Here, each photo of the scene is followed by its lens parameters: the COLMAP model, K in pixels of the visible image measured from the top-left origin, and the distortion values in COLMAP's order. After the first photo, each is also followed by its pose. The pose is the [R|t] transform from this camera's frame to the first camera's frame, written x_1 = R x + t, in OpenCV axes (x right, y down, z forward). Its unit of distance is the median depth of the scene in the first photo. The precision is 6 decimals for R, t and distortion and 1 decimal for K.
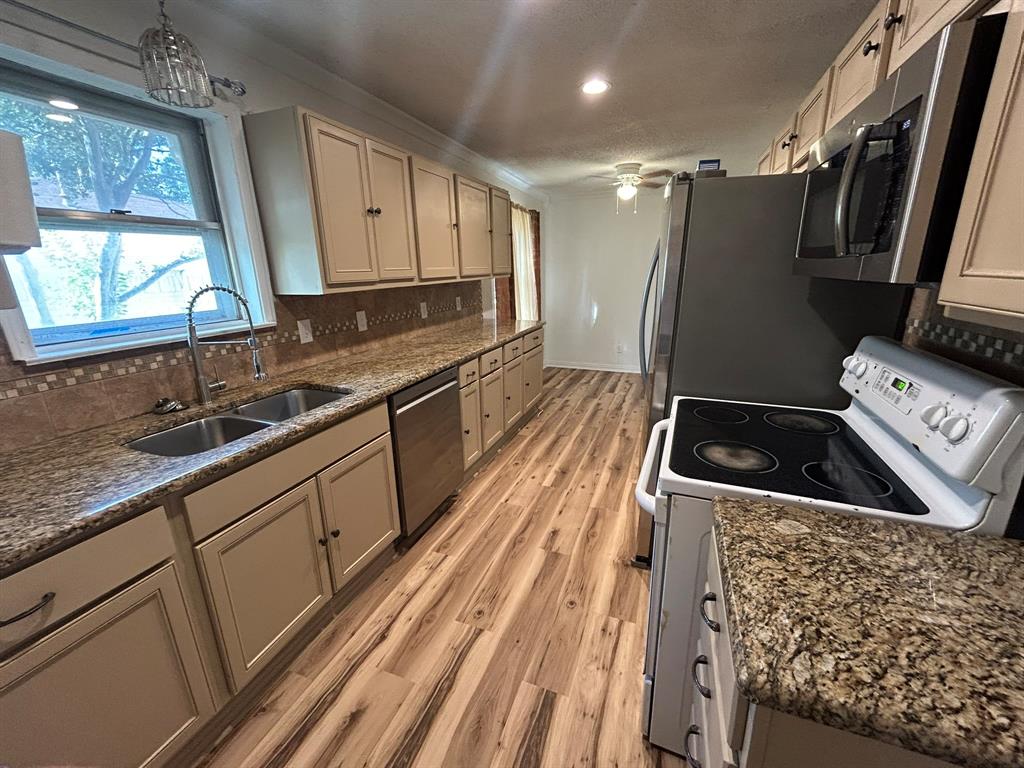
lens RADIAL K [[412.0, 0, 509.6], [0, 412.0, 378.4], [0, 0, 1]] dist [0.003237, 0.000023]
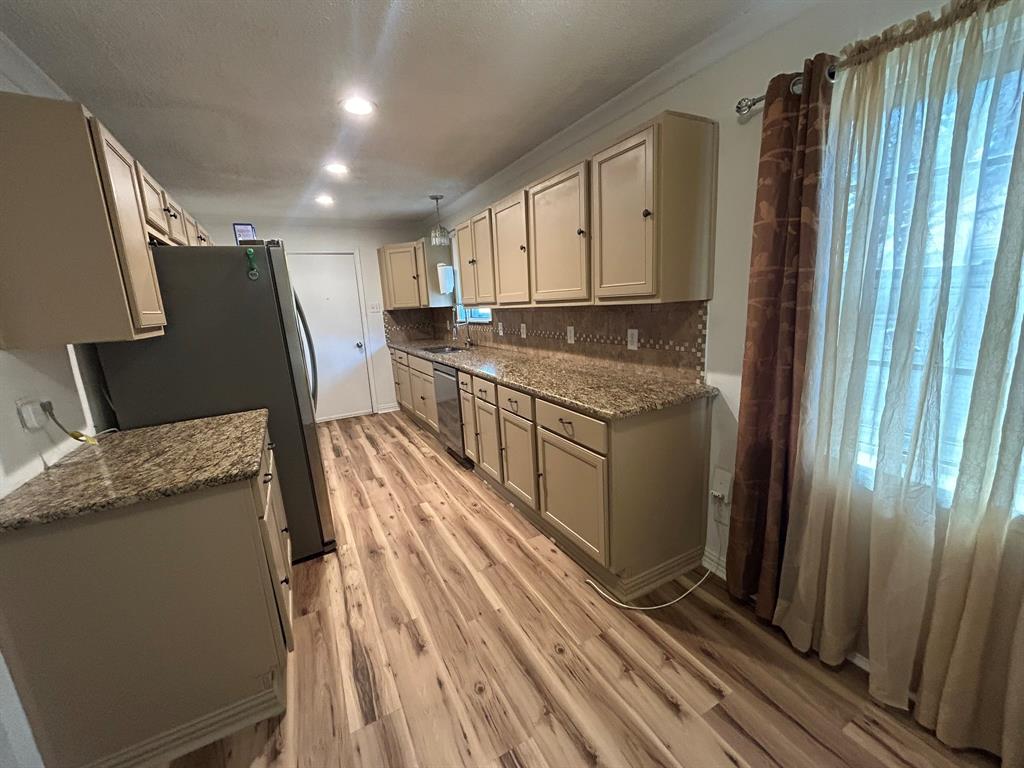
lens RADIAL K [[412.0, 0, 517.2], [0, 412.0, 388.0], [0, 0, 1]] dist [0.003237, 0.000023]
pose [[-0.633289, 0.226892, -0.739909, 0.619489], [-0.126788, 0.912725, 0.388404, -0.432325], [0.763459, 0.339783, -0.549251, 1.575628]]
